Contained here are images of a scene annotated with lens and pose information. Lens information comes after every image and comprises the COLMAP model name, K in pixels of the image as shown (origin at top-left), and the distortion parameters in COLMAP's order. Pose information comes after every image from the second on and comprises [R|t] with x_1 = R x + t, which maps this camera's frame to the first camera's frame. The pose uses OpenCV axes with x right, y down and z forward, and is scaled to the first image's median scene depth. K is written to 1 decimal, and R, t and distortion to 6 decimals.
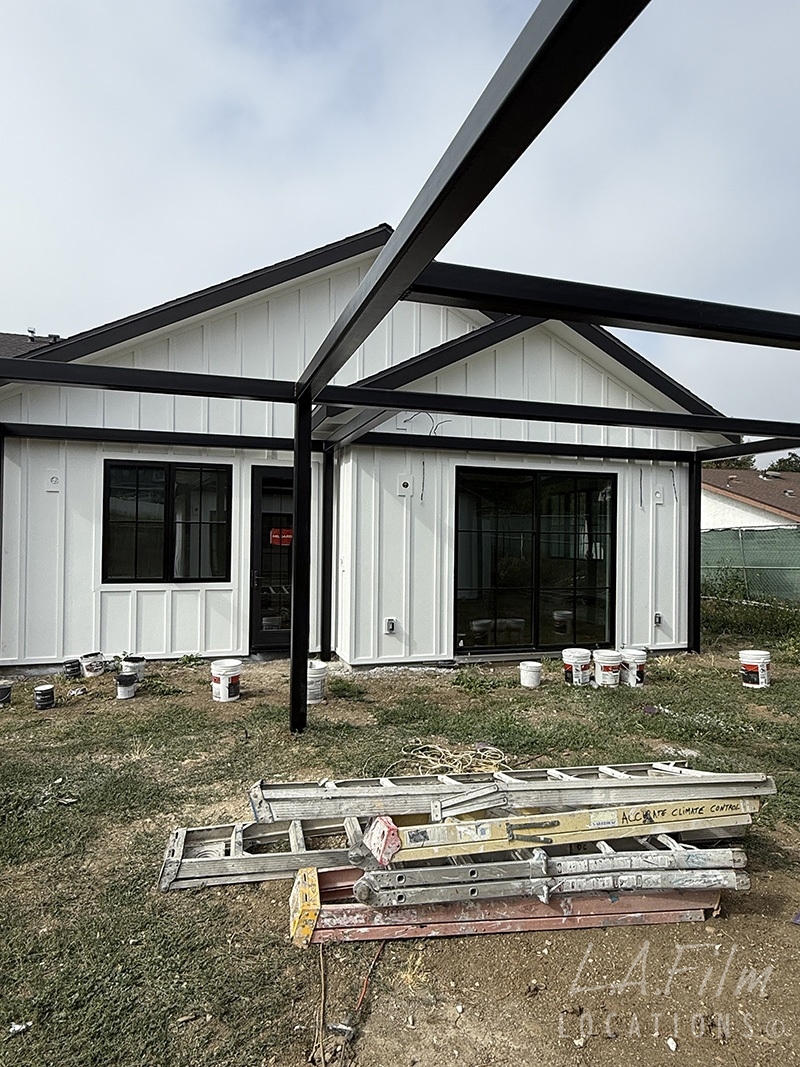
lens RADIAL K [[653.9, 0, 405.5], [0, 653.9, 531.1], [0, 0, 1]] dist [0.009693, 0.000152]
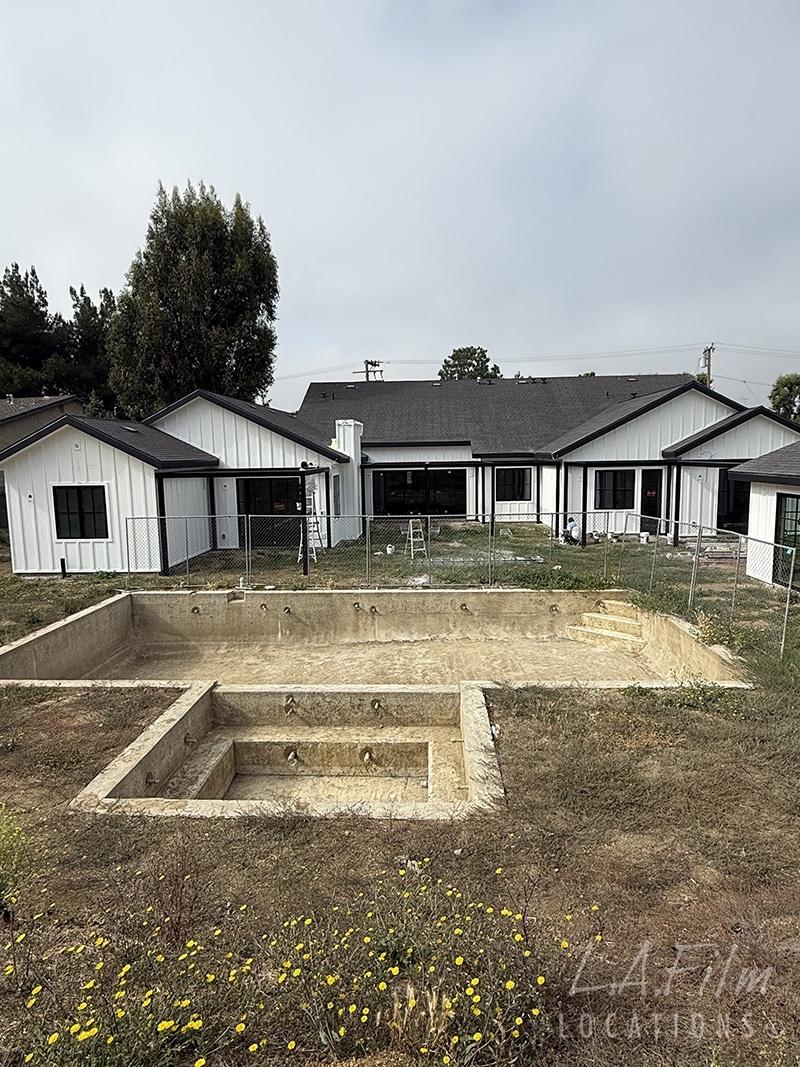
lens RADIAL K [[653.9, 0, 394.6], [0, 653.9, 535.0], [0, 0, 1]] dist [0.009693, 0.000152]
pose [[0.927995, 0.022519, -0.371912, -0.172566], [0.028512, 0.990953, 0.131144, -0.235681], [0.371501, -0.132305, 0.918957, -2.238352]]
